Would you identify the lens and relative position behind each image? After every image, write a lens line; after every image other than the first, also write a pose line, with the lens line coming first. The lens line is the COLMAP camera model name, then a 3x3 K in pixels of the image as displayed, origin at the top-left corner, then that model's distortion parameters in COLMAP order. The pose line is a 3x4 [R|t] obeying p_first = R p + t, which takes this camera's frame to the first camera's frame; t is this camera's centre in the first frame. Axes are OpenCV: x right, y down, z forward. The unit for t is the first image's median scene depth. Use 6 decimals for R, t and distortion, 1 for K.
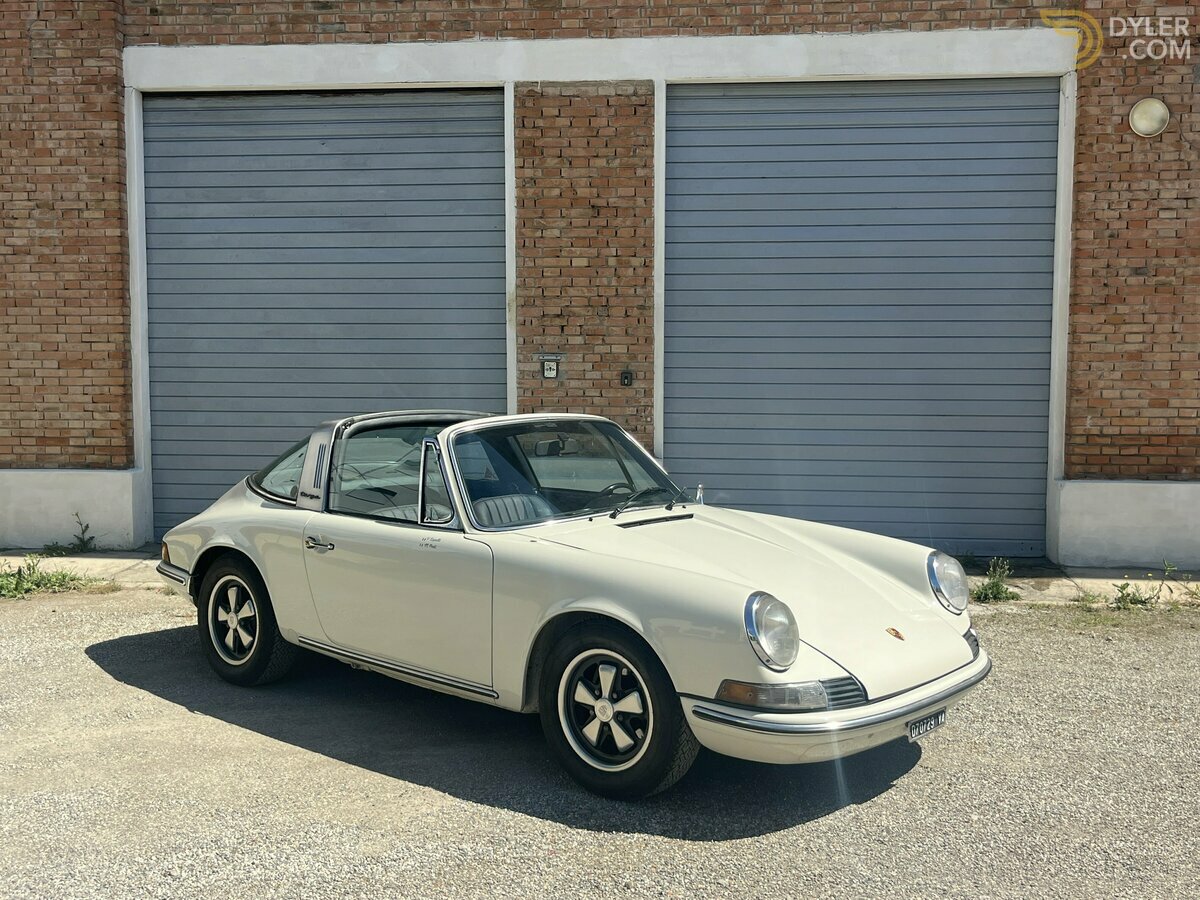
lens RADIAL K [[1218.6, 0, 609.9], [0, 1218.6, 480.2], [0, 0, 1]] dist [0.017525, 0.000000]
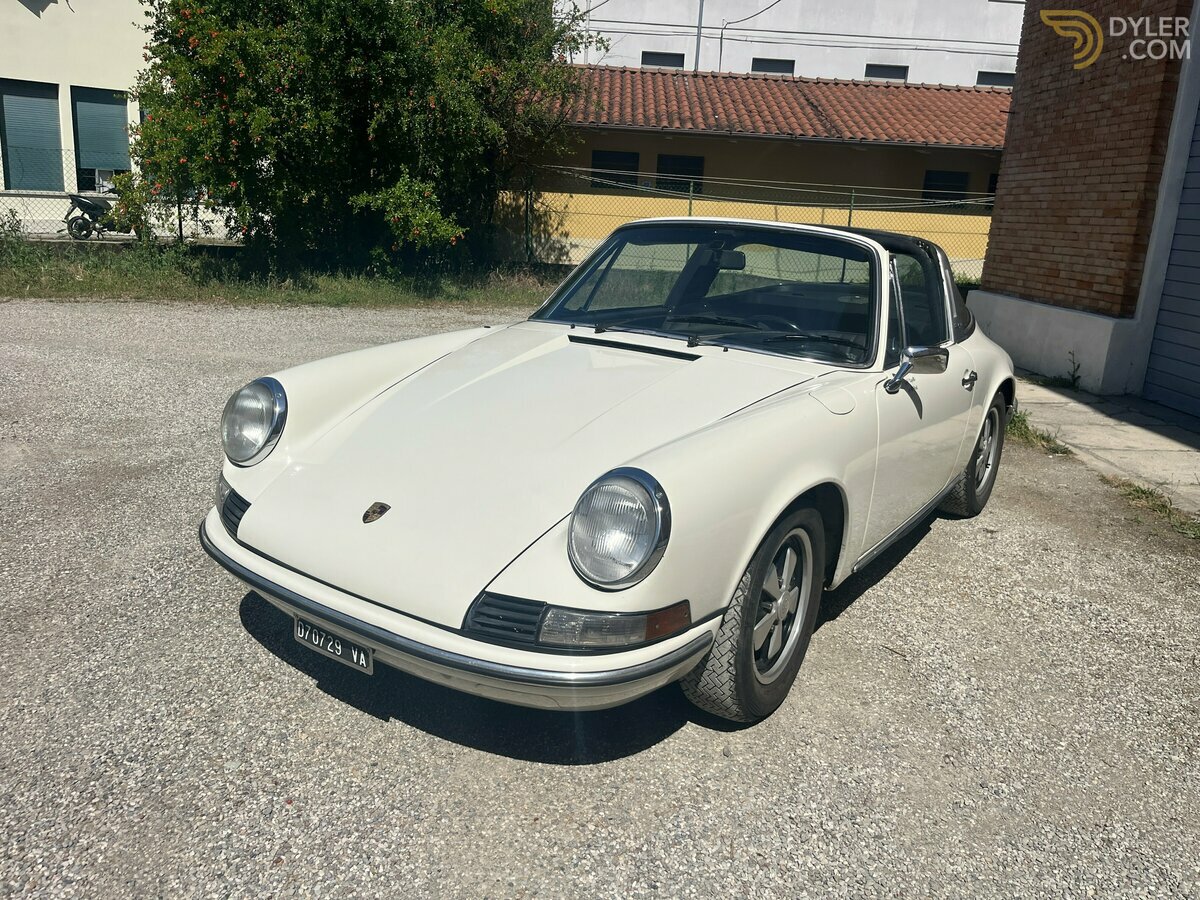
lens RADIAL K [[905.3, 0, 597.9], [0, 905.3, 459.5], [0, 0, 1]] dist [0.054754, -0.087720]
pose [[0.099851, 0.263857, -0.959380, 0.348355], [-0.146296, 0.957612, 0.248145, -0.022658], [0.984189, 0.115576, 0.134220, 0.504305]]
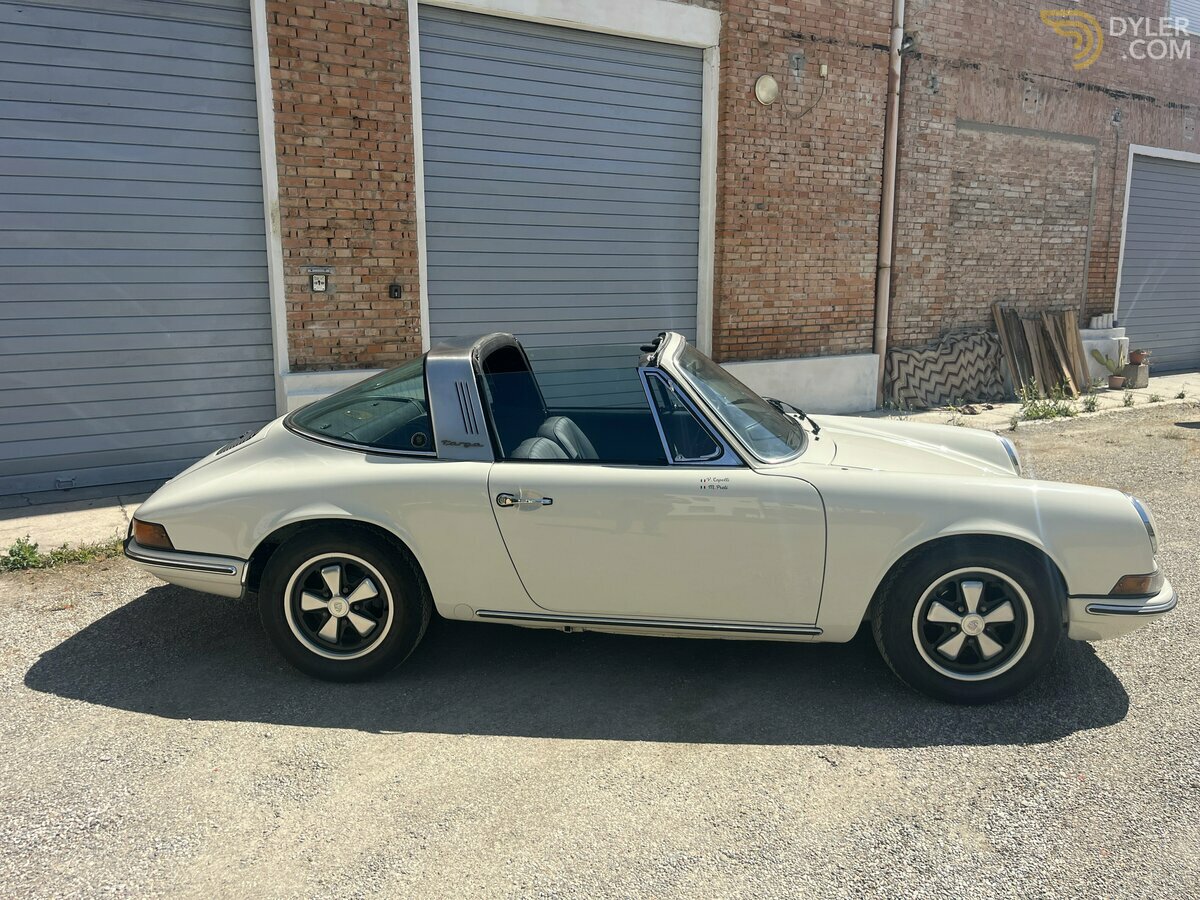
lens RADIAL K [[905.3, 0, 591.8], [0, 905.3, 445.0], [0, 0, 1]] dist [0.054754, -0.087720]
pose [[0.807141, -0.112553, 0.579531, -0.323257], [0.057282, 0.991957, 0.112872, -0.031459], [-0.587574, -0.057907, 0.807096, 0.267621]]
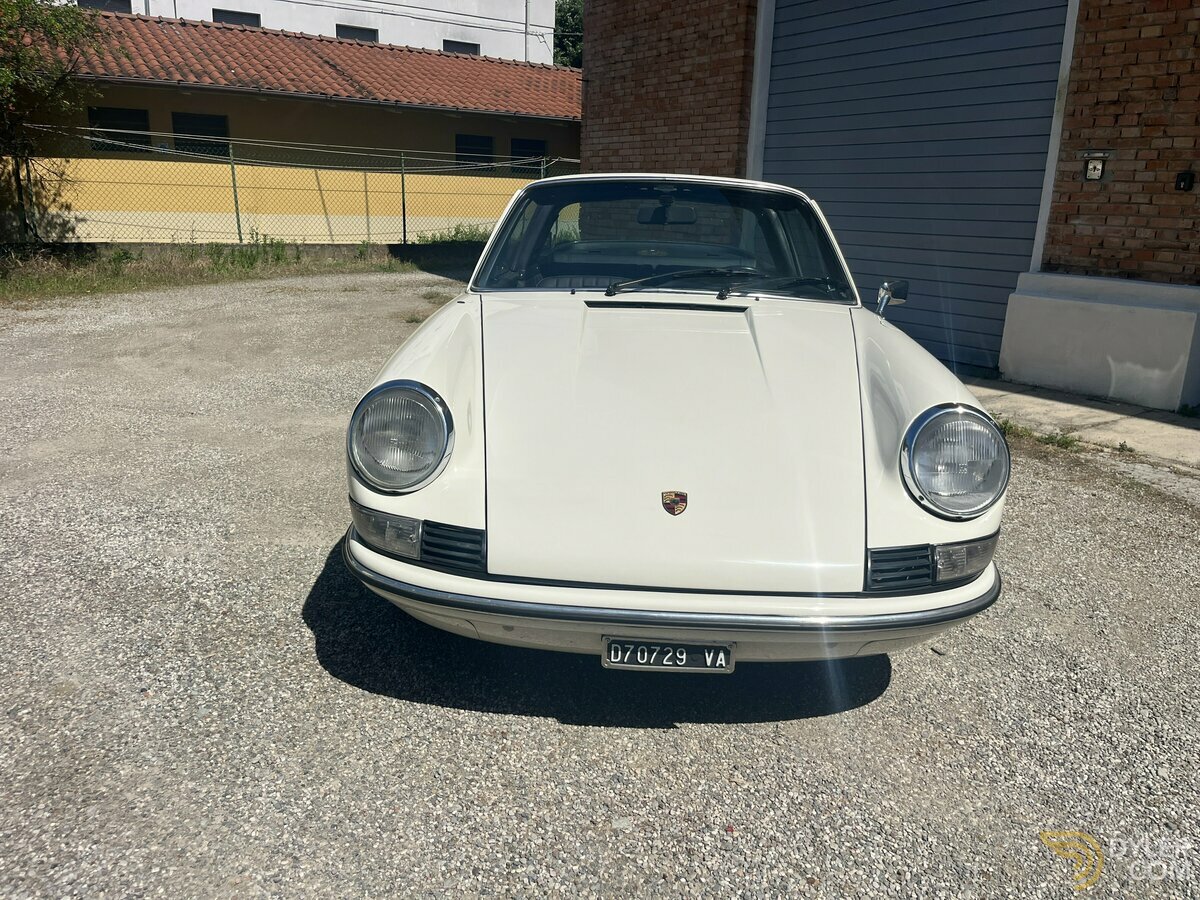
lens RADIAL K [[905.3, 0, 598.4], [0, 905.3, 460.7], [0, 0, 1]] dist [0.054754, -0.087720]
pose [[0.627677, 0.227700, -0.744429, 0.260876], [-0.099877, 0.971919, 0.213070, 0.005645], [0.772040, -0.059388, 0.632793, 0.325517]]
